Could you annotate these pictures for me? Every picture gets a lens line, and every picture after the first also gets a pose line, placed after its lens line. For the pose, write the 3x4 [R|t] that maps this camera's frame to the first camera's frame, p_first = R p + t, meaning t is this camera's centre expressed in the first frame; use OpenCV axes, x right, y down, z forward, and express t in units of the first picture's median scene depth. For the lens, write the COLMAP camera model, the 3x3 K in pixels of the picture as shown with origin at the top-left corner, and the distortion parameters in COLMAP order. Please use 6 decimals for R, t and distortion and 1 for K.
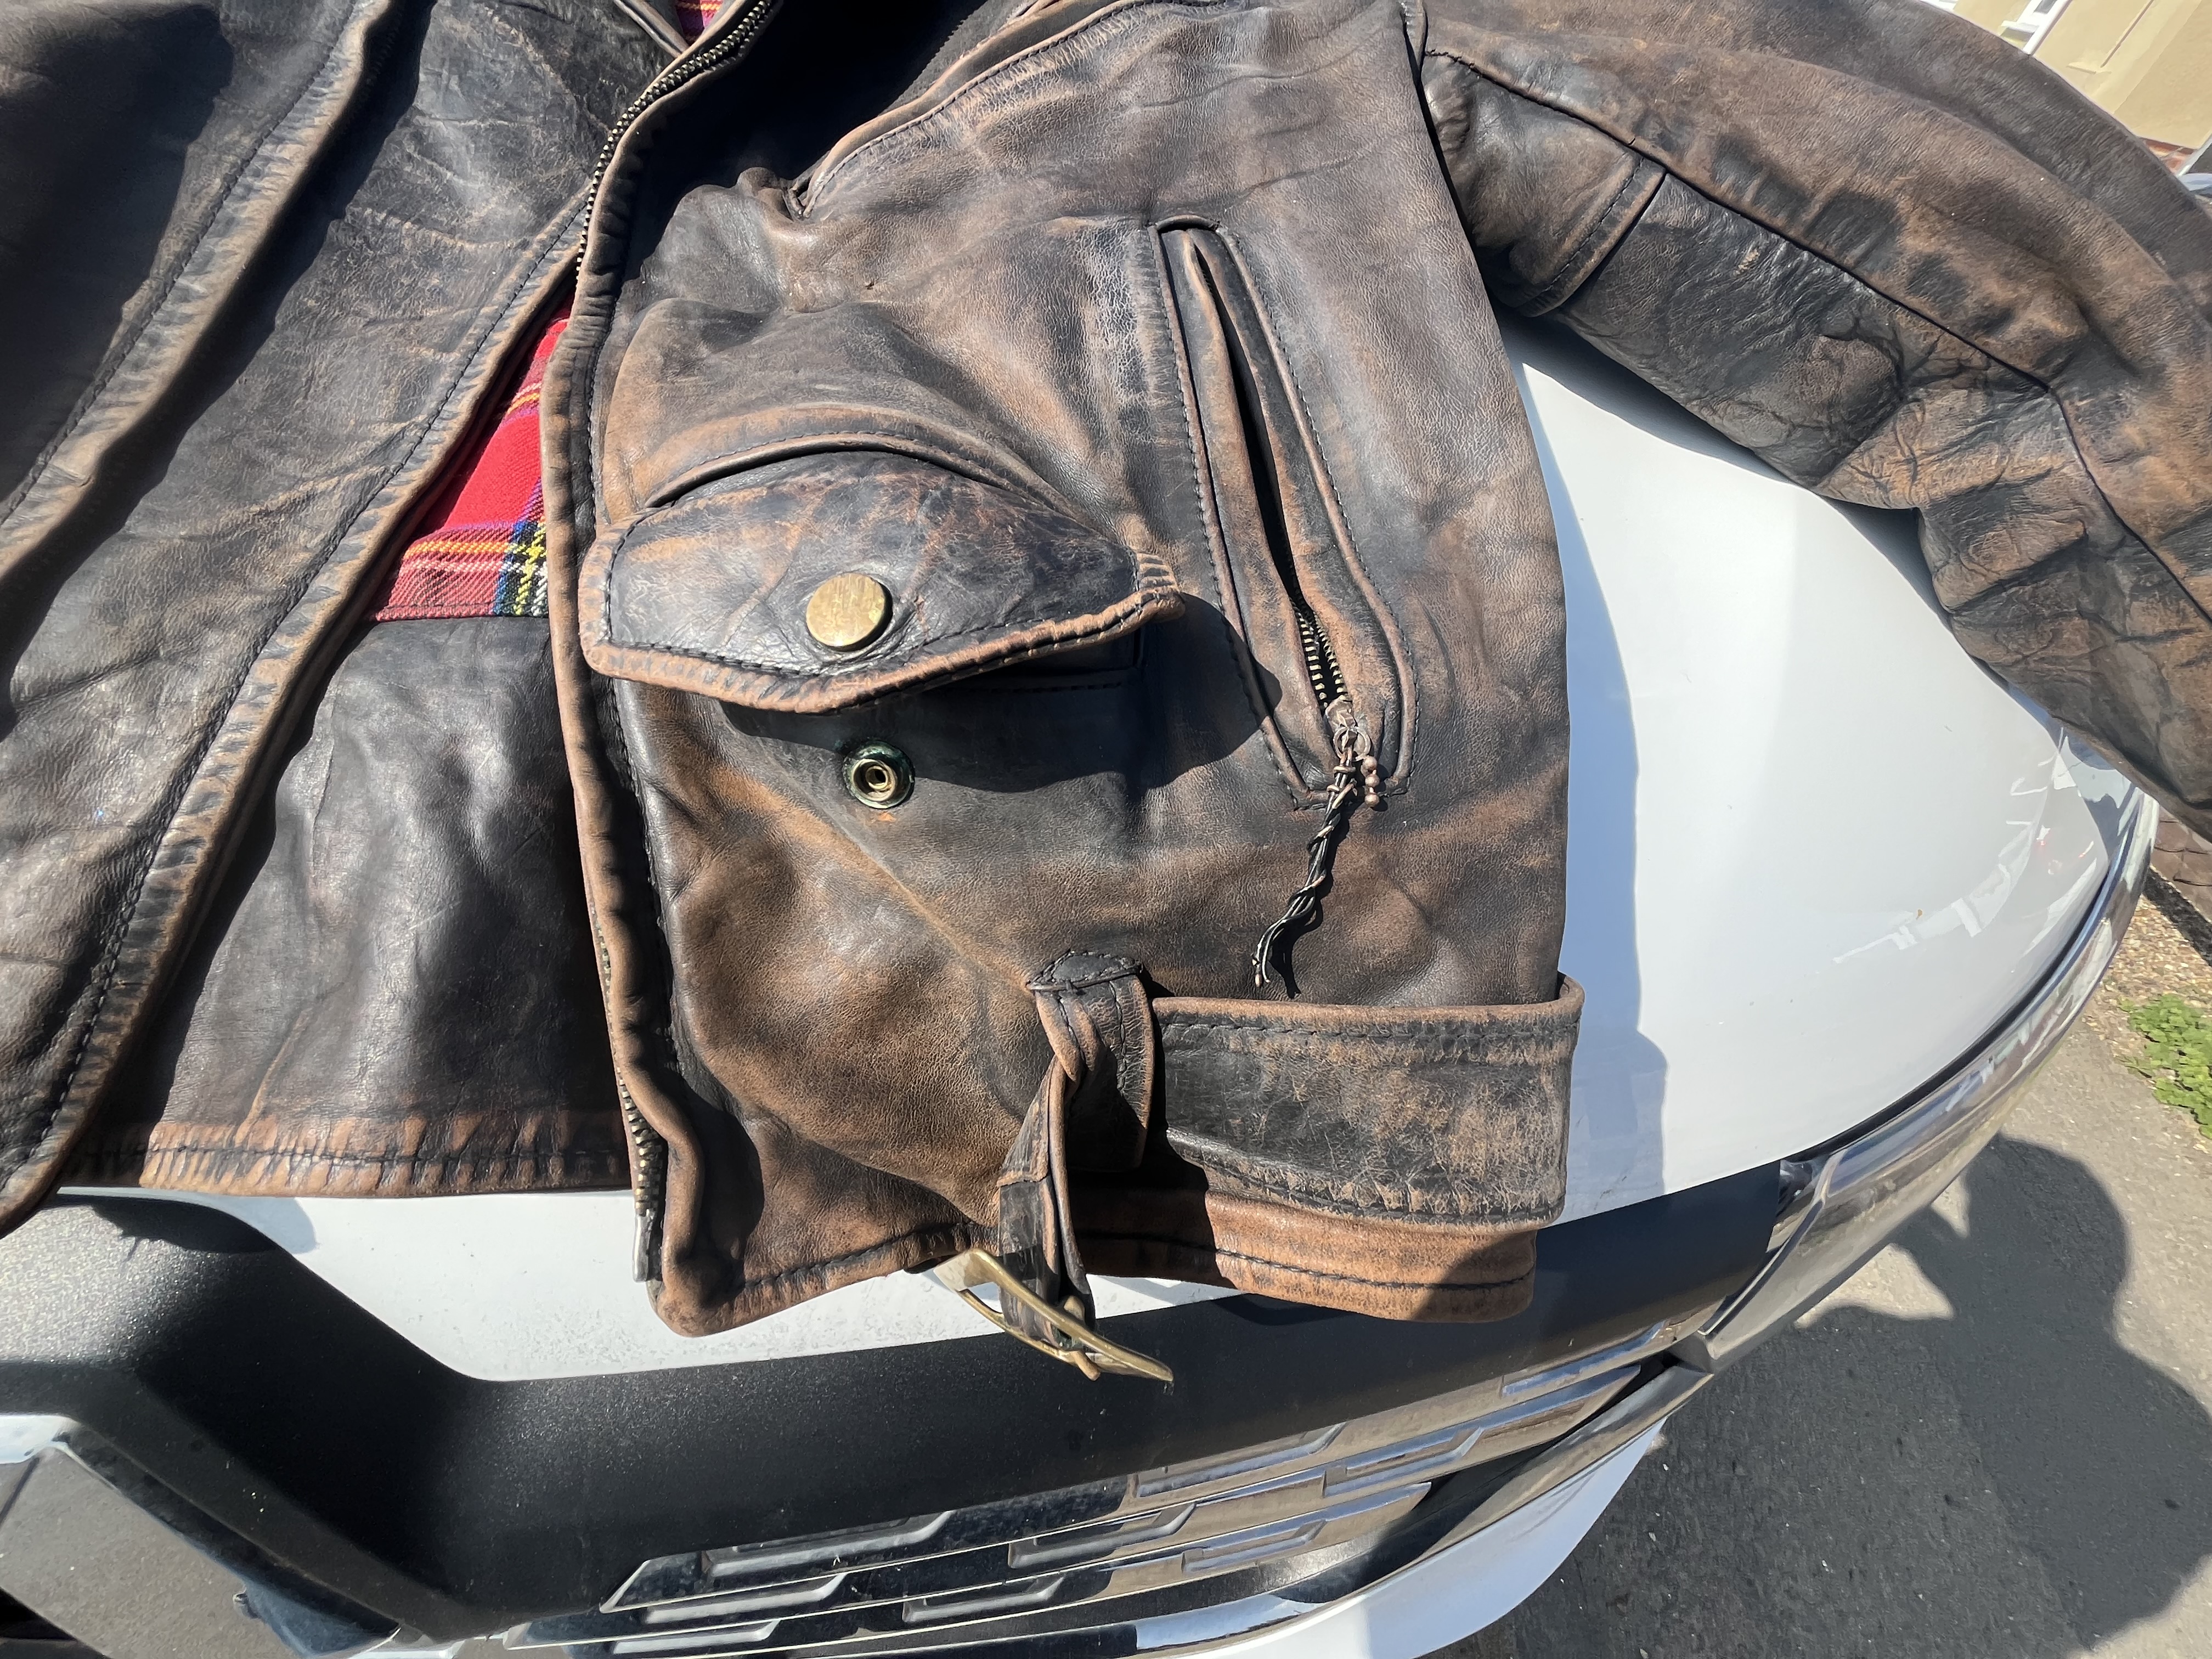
lens RADIAL K [[896.5, 0, 1103.1], [0, 896.5, 829.3], [0, 0, 1]] dist [-0.004764, 0.000700]
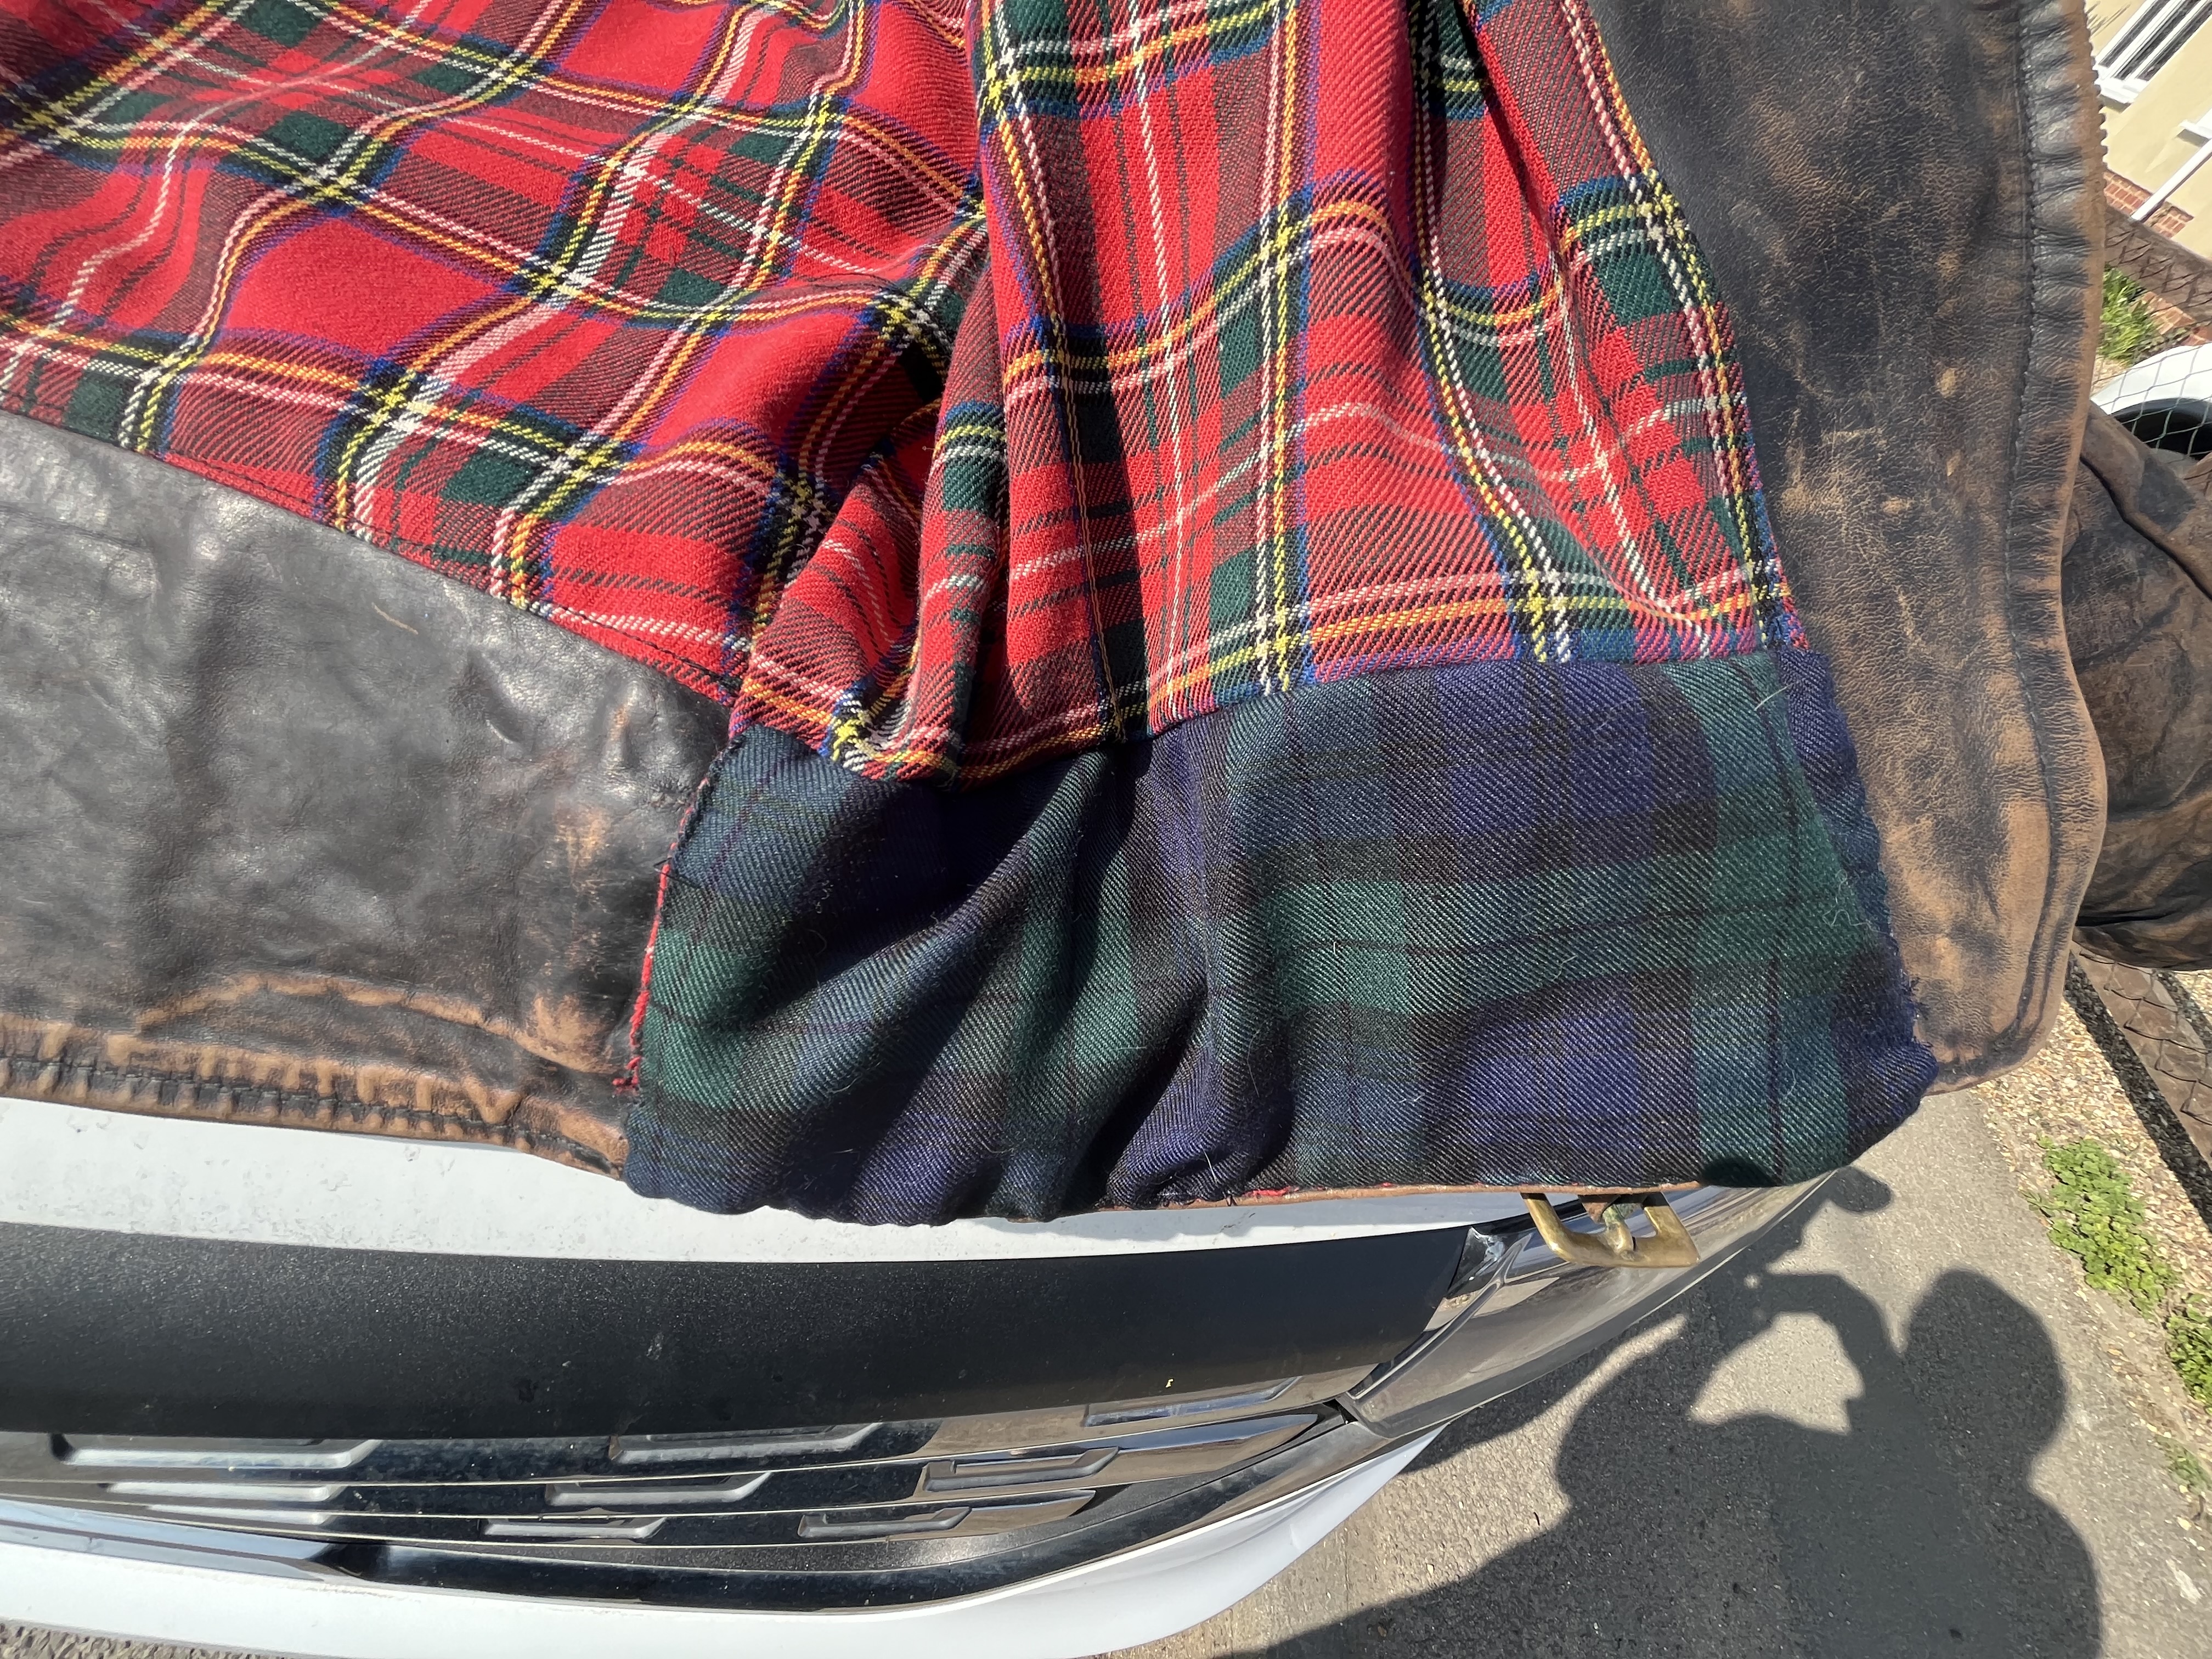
lens RADIAL K [[896.5, 0, 1101.4], [0, 896.5, 827.7], [0, 0, 1]] dist [-0.004764, 0.000700]
pose [[0.983208, 0.182488, -0.000844, 0.461875], [-0.182249, 0.982137, 0.046820, 0.005360], [0.009373, -0.045880, 0.998903, 0.181285]]
